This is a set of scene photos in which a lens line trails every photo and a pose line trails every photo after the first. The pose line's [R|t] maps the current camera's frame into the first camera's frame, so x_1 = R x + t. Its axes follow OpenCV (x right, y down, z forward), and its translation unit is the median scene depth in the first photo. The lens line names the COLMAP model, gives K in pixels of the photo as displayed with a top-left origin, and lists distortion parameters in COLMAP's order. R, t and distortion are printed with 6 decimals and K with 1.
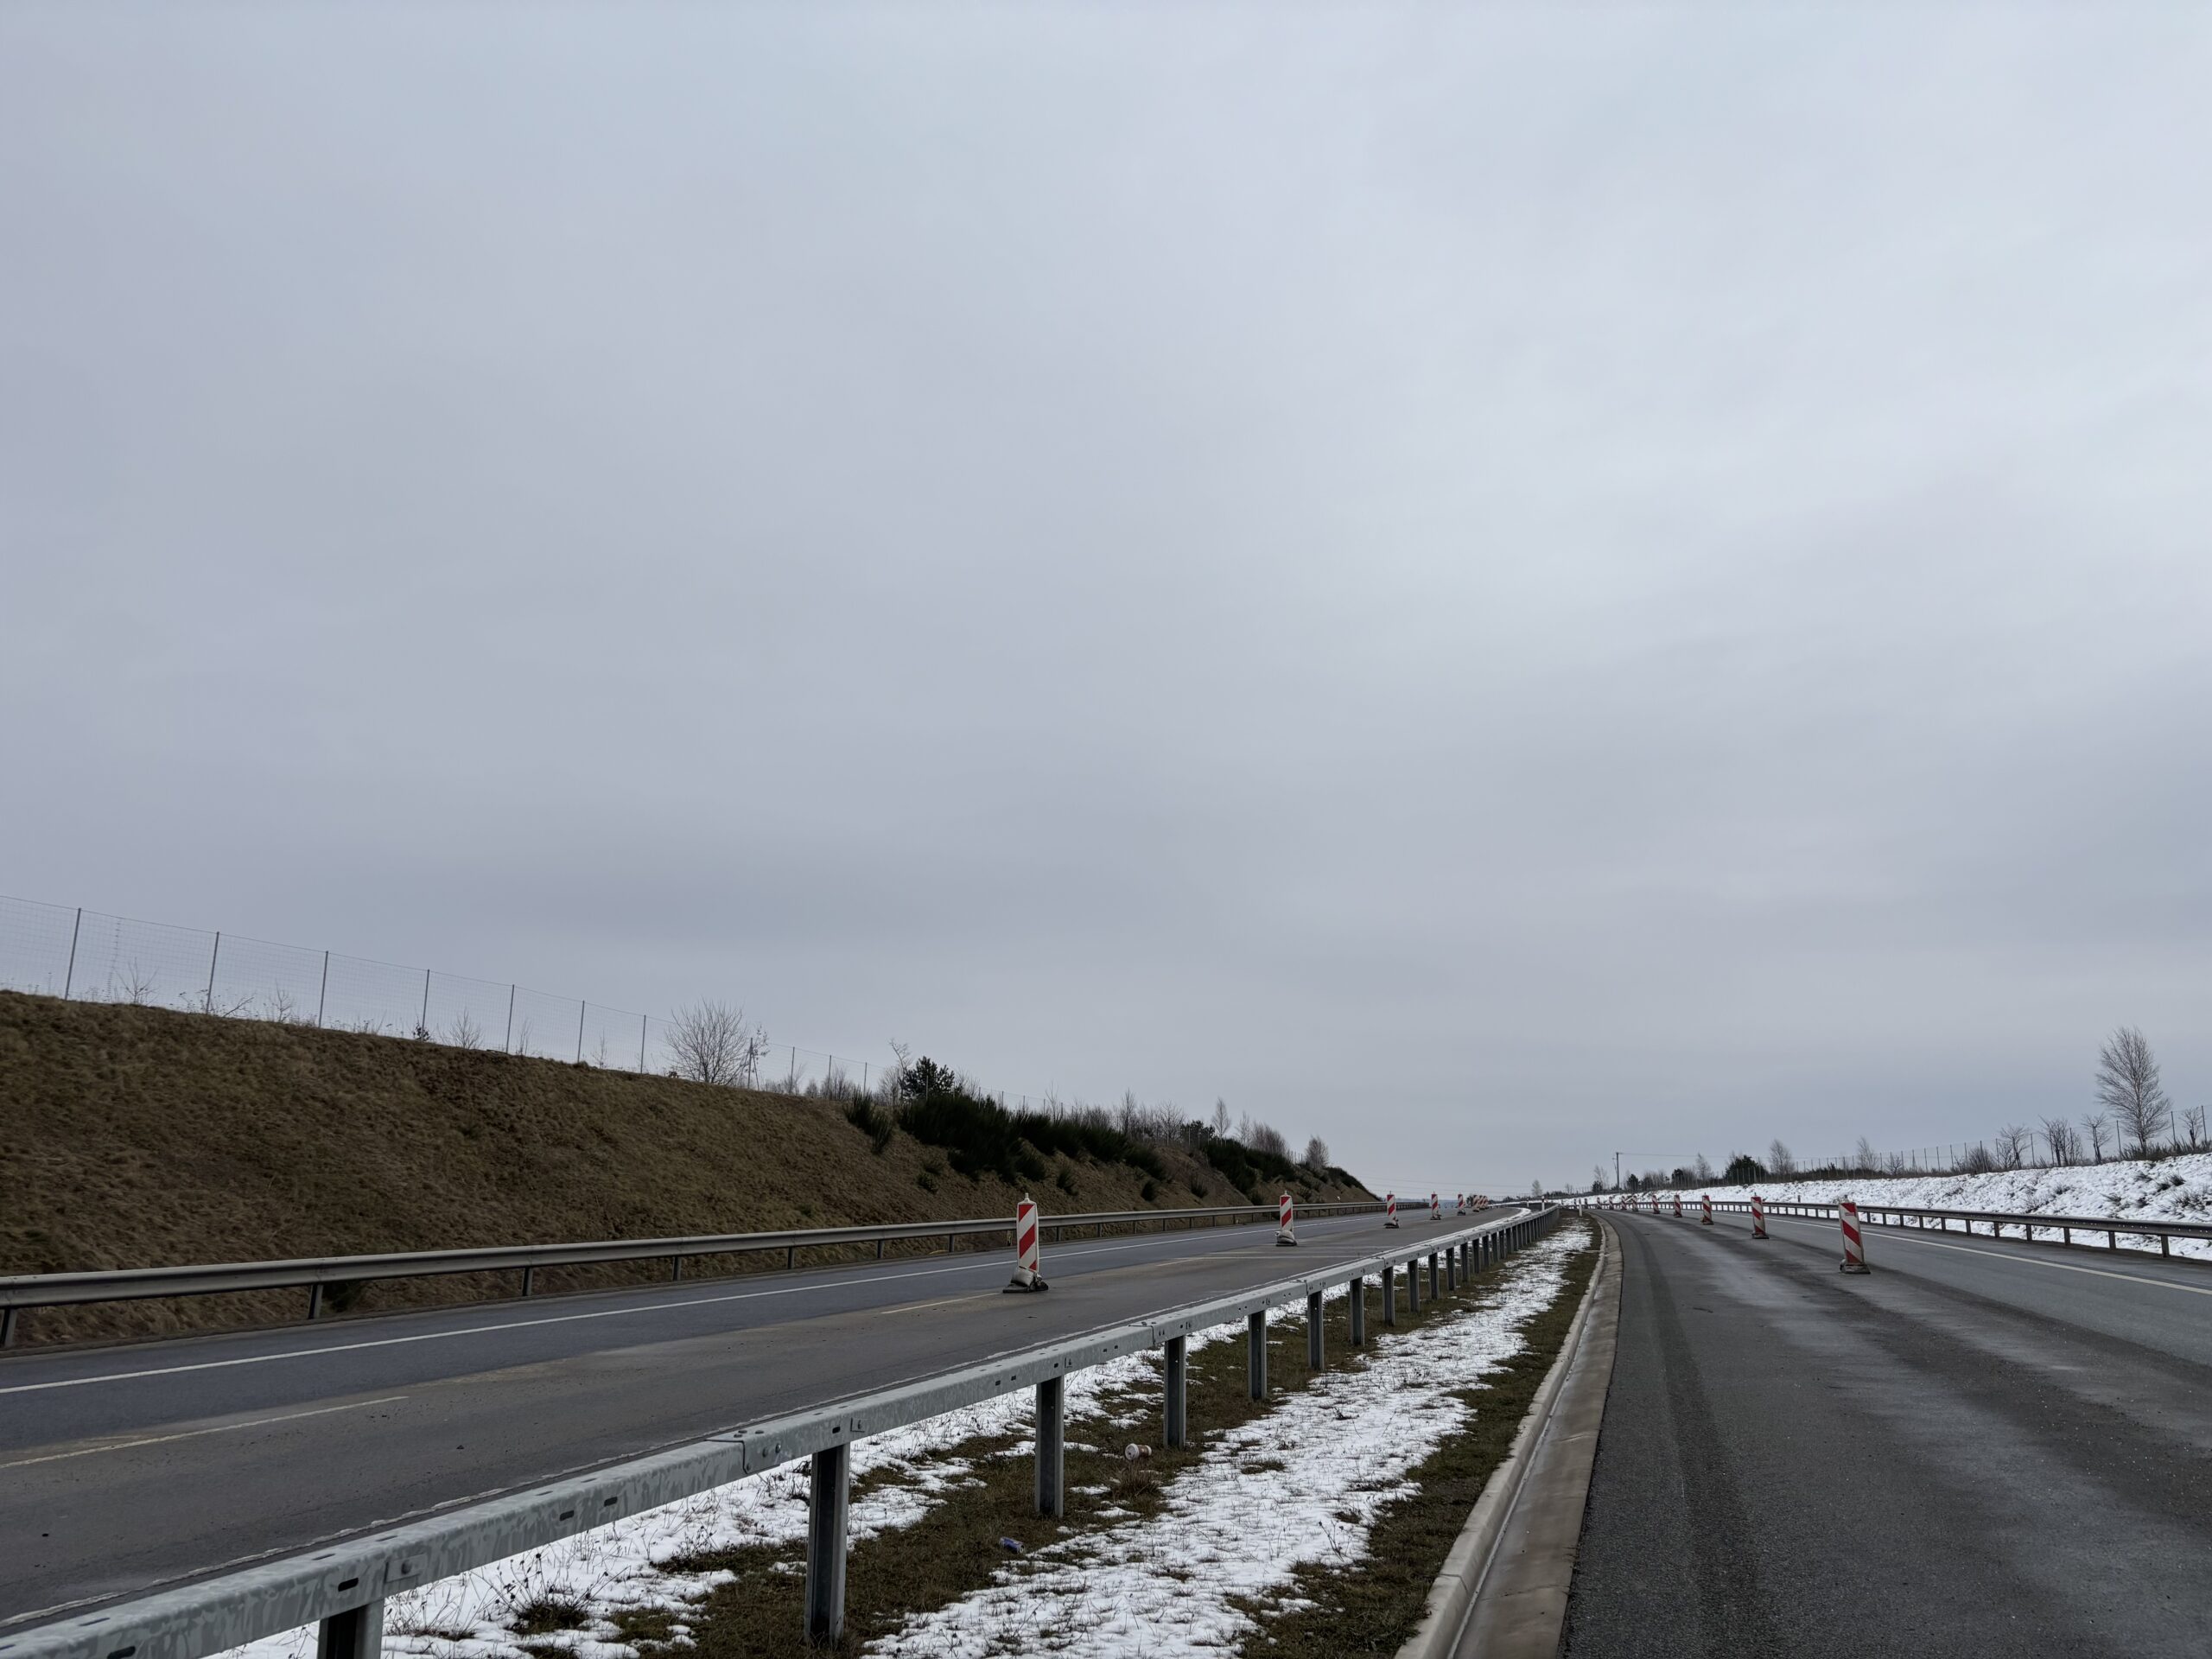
lens RADIAL K [[1562.7, 0, 1102.5], [0, 1562.7, 829.5], [0, 0, 1]] dist [0.054372, -0.078549]
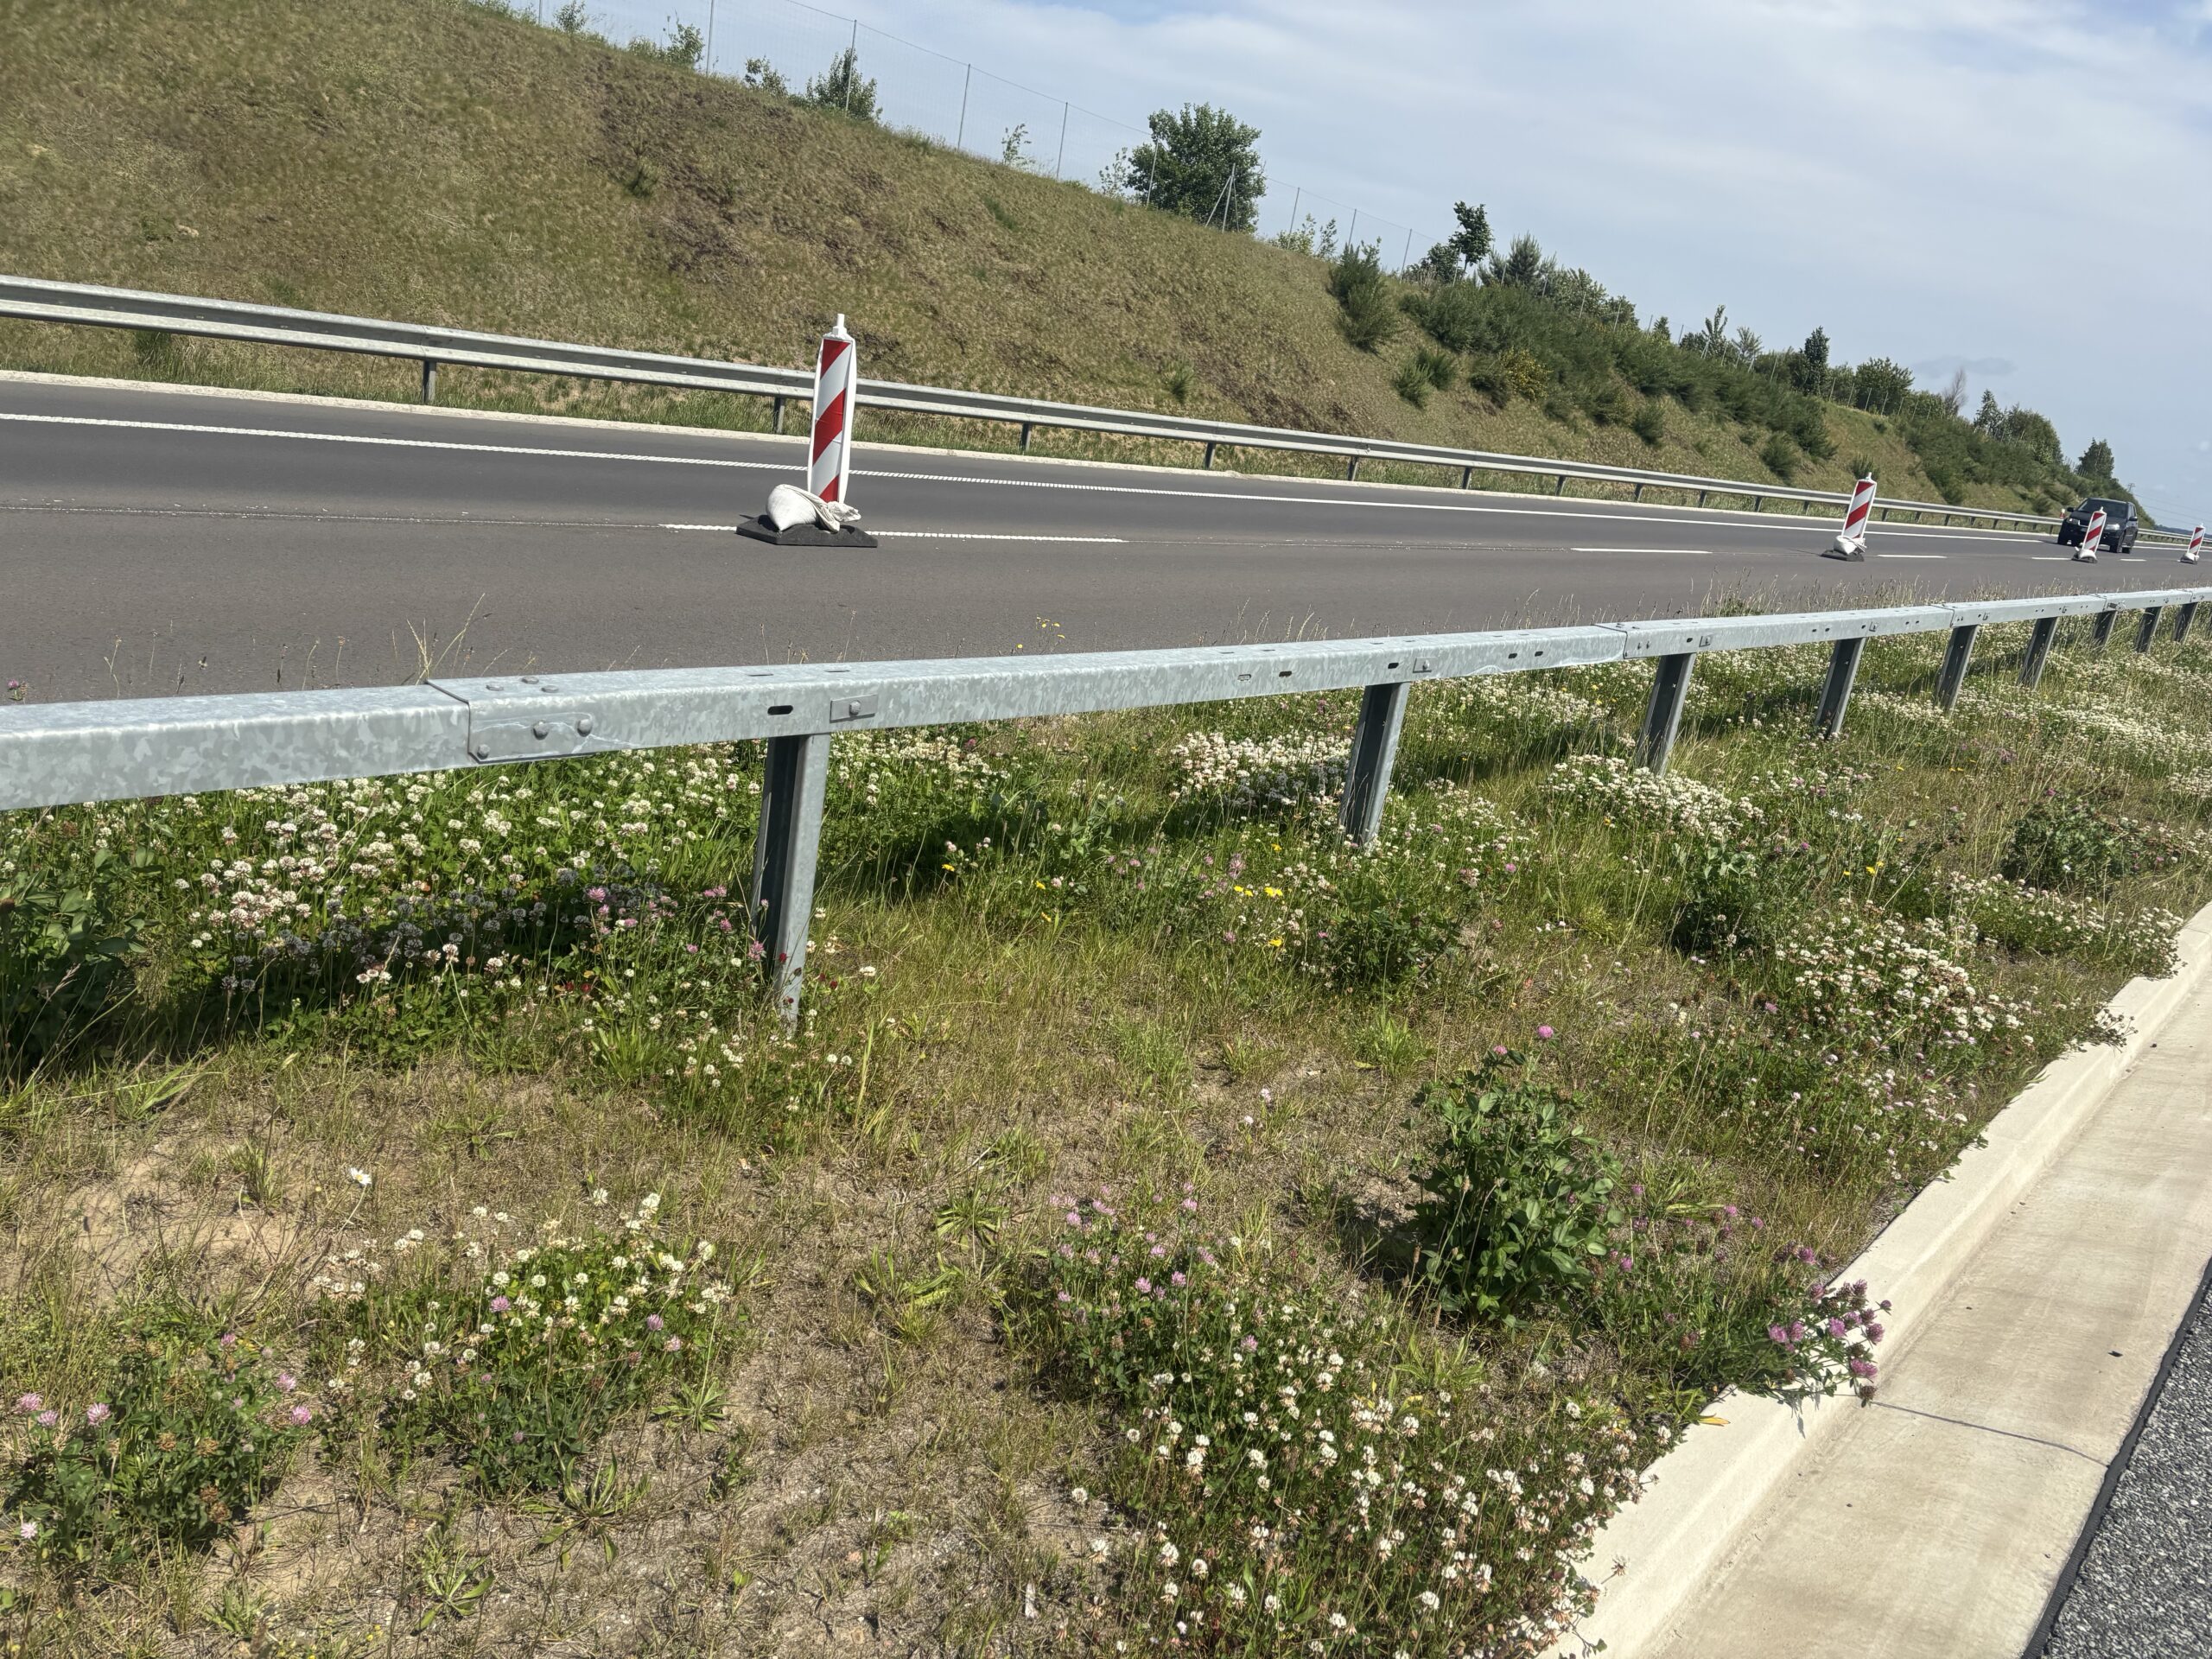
lens RADIAL K [[1562.7, 0, 1102.5], [0, 1562.7, 829.5], [0, 0, 1]] dist [0.054372, -0.078549]
pose [[0.898158, 0.251560, -0.360596, 0.087264], [-0.053653, 0.876726, 0.477988, 0.069697], [0.436387, -0.409962, 0.800935, 0.298158]]
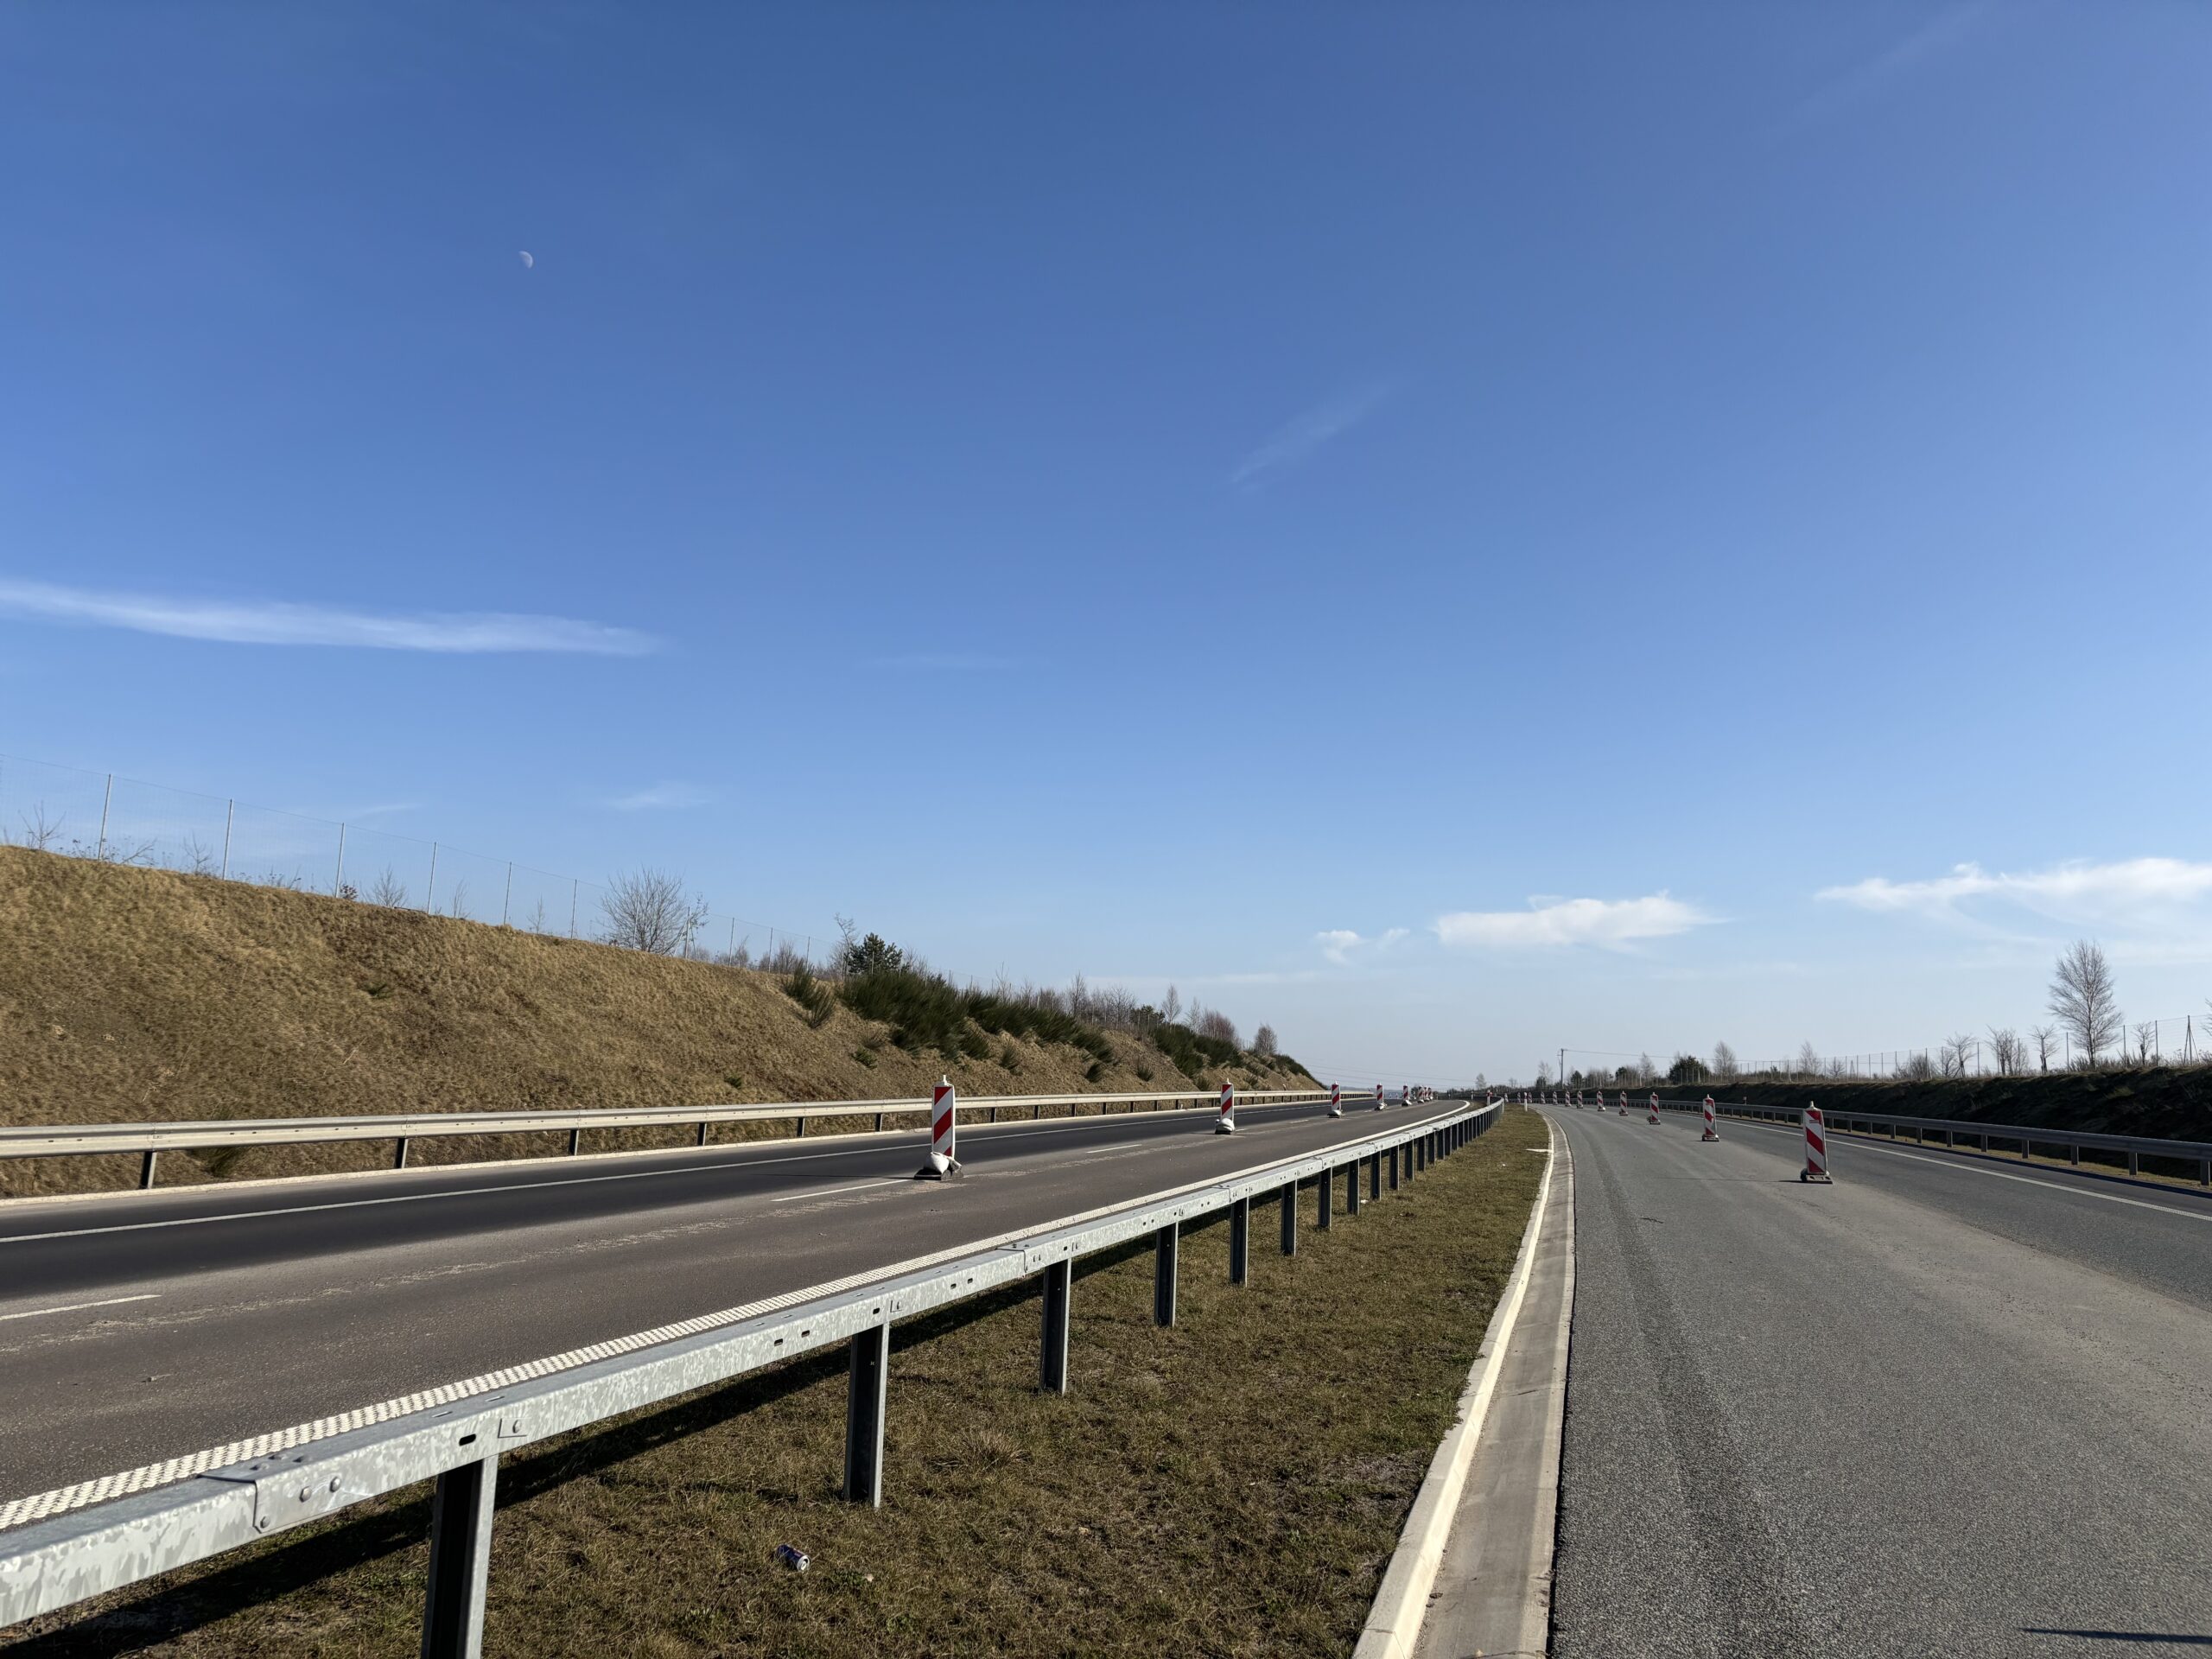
lens RADIAL K [[1562.7, 0, 1102.5], [0, 1562.7, 829.5], [0, 0, 1]] dist [0.054372, -0.078549]
pose [[0.999114, 0.033310, 0.025724, 0.006700], [-0.035097, 0.996751, 0.072491, 0.006495], [-0.023226, -0.073330, 0.997037, 0.033373]]
